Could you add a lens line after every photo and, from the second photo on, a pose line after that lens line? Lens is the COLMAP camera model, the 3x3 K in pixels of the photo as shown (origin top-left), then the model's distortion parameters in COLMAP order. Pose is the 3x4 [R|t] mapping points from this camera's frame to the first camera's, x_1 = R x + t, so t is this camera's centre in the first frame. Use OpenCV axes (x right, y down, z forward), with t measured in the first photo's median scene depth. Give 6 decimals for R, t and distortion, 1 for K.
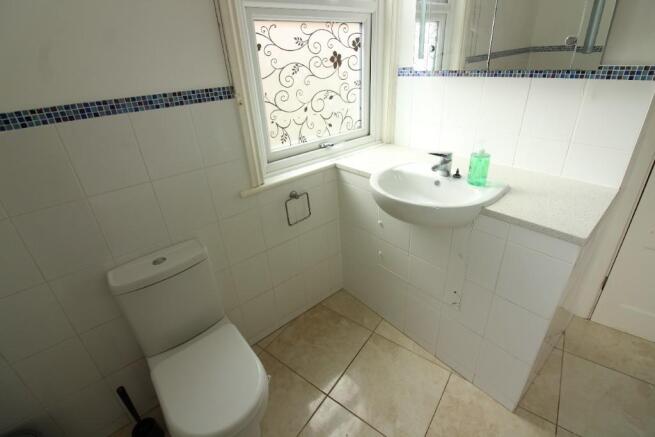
lens RADIAL K [[302.0, 0, 330.8], [0, 302.0, 206.2], [0, 0, 1]] dist [0.000213, -0.012716]
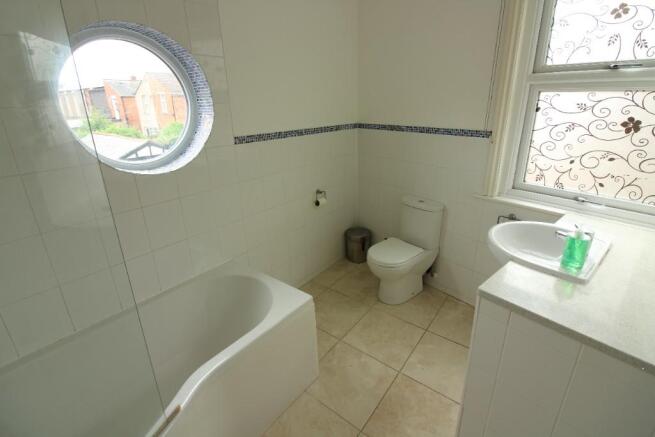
lens RADIAL K [[302.0, 0, 330.8], [0, 302.0, 206.2], [0, 0, 1]] dist [0.000213, -0.012716]
pose [[-0.013393, 0.376615, -0.926273, 1.048340], [-0.434178, 0.832279, 0.344676, -0.180076], [0.900728, 0.406784, 0.152371, 0.081982]]
